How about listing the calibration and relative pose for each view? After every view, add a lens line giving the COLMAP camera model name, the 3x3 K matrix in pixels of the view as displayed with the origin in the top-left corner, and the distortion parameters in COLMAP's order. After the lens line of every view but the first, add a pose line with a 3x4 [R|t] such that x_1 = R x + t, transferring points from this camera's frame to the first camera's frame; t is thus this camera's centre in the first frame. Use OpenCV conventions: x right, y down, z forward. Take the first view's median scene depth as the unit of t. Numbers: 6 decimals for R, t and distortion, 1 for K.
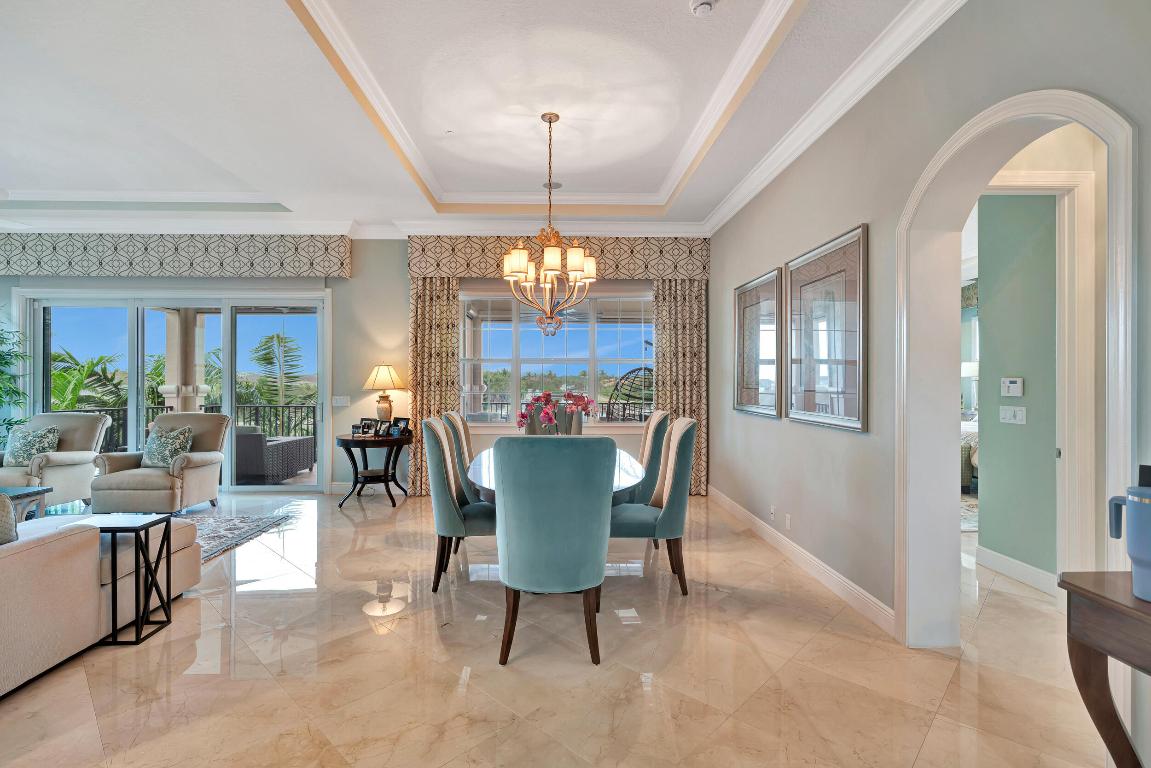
lens RADIAL K [[530.1, 0, 559.4], [0, 530.1, 384.5], [0, 0, 1]] dist [0.001446, 0.001084]
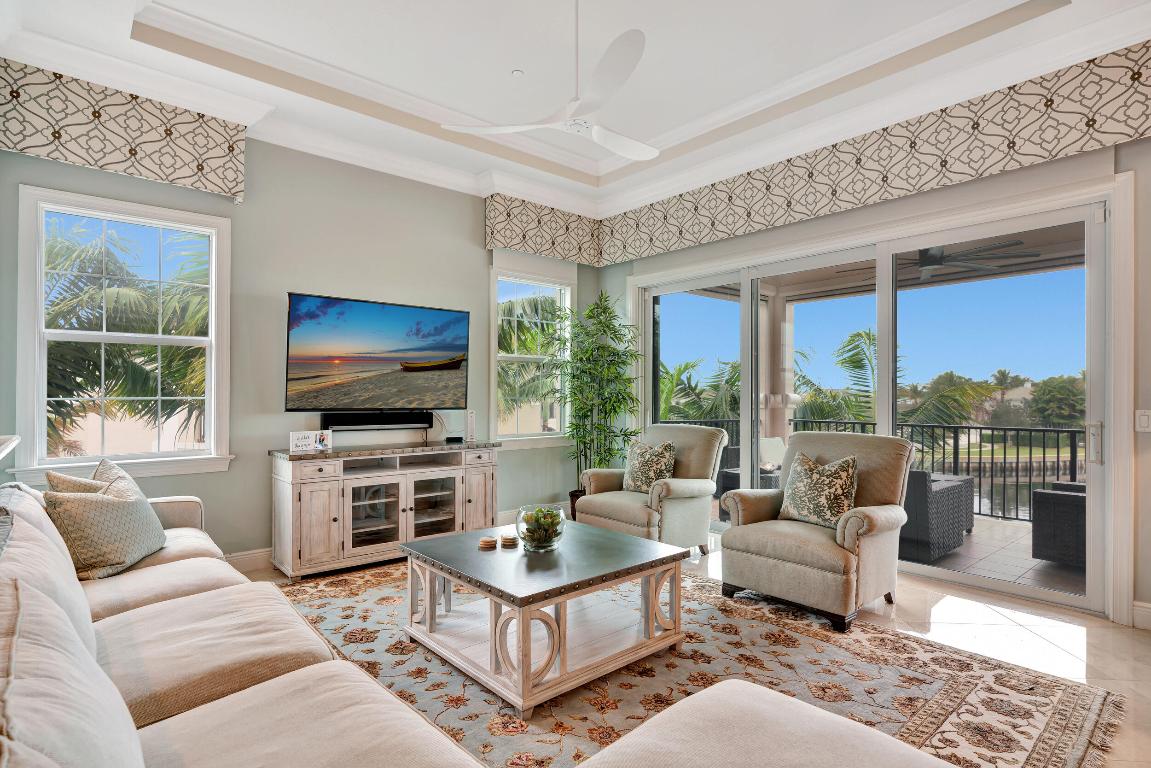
lens RADIAL K [[582.3, 0, 575.5], [0, 582.3, 384.0], [0, 0, 1]] dist [-0.000422, -0.000054]
pose [[0.650473, -0.014569, -0.759390, -0.420020], [-0.007166, 0.999654, -0.025317, 0.019407], [0.759496, 0.021910, 0.650143, 0.369466]]
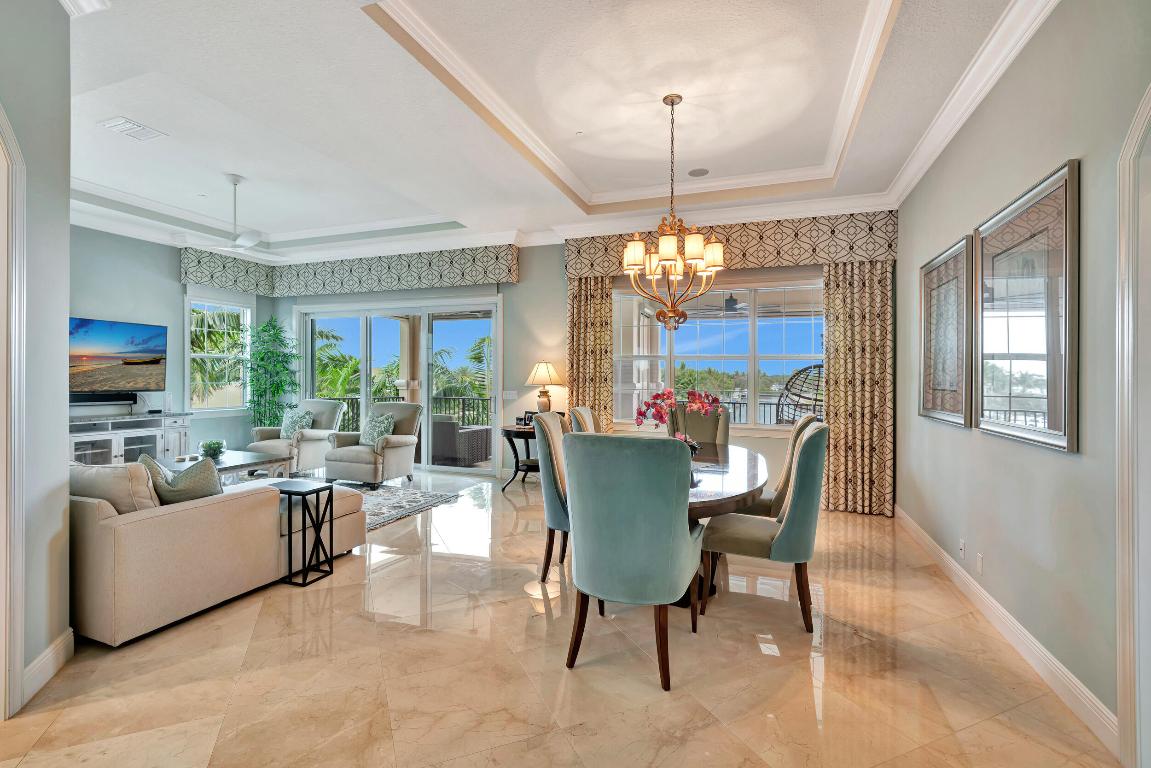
lens RADIAL K [[515.9, 0, 564.8], [0, 515.9, 381.1], [0, 0, 1]] dist [-0.000707, 0.000970]
pose [[0.928248, 0.011526, -0.371783, 0.105793], [-0.012670, 0.999920, -0.000635, 0.001345], [0.371746, 0.005300, 0.928319, 0.053470]]
